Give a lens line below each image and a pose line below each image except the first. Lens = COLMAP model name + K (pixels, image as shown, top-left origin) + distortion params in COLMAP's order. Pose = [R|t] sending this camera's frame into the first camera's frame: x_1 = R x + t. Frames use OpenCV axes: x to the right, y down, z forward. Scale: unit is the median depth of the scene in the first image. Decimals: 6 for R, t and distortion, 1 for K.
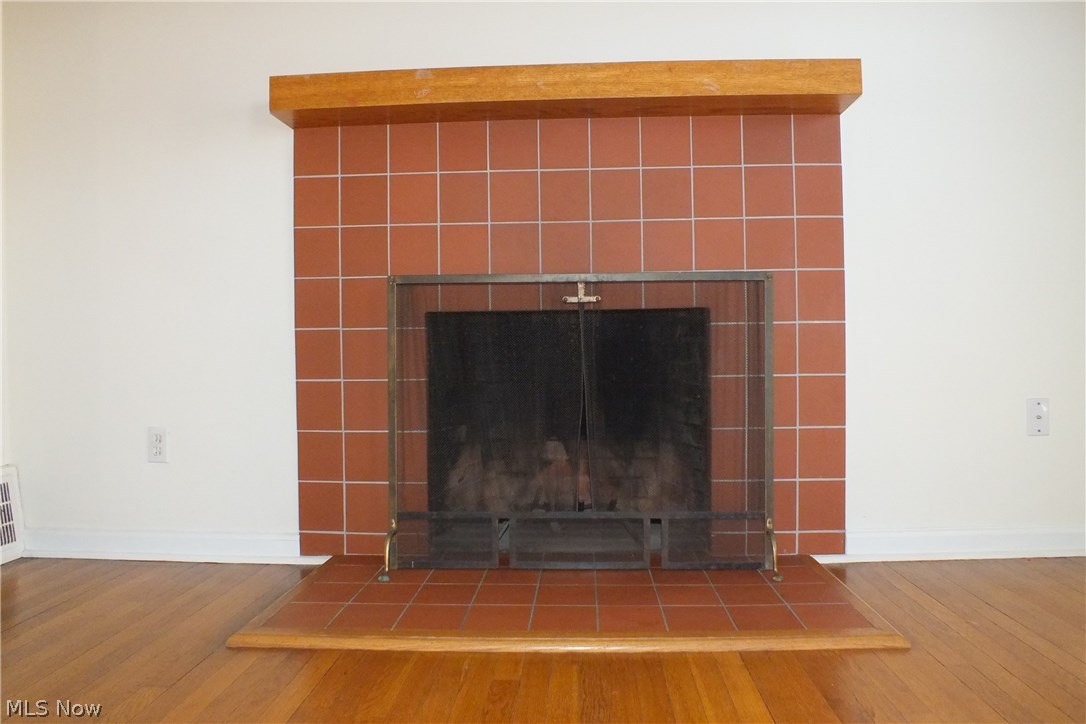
lens RADIAL K [[686.1, 0, 564.5], [0, 686.1, 366.1], [0, 0, 1]] dist [-0.074181, 0.025410]
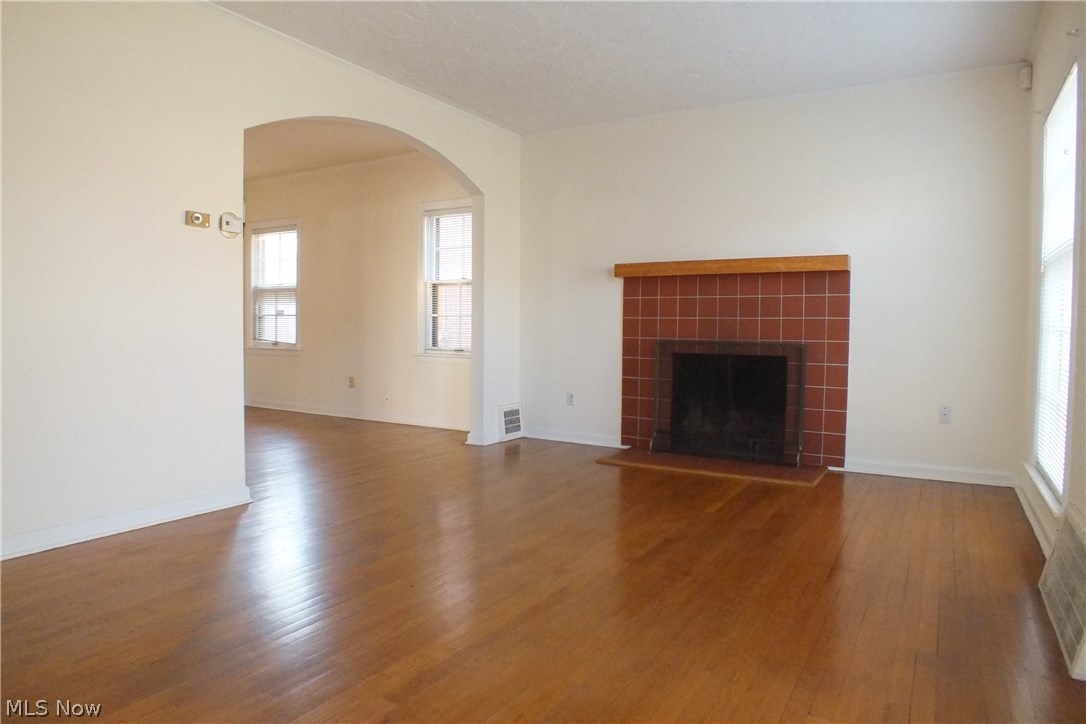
lens RADIAL K [[686.1, 0, 543.5], [0, 686.1, 362.4], [0, 0, 1]] dist [-0.074181, 0.025410]
pose [[0.873933, 0.046224, -0.483843, 0.613876], [-0.030783, 0.998733, 0.039812, -0.131592], [0.485070, -0.019899, 0.874249, -1.451682]]
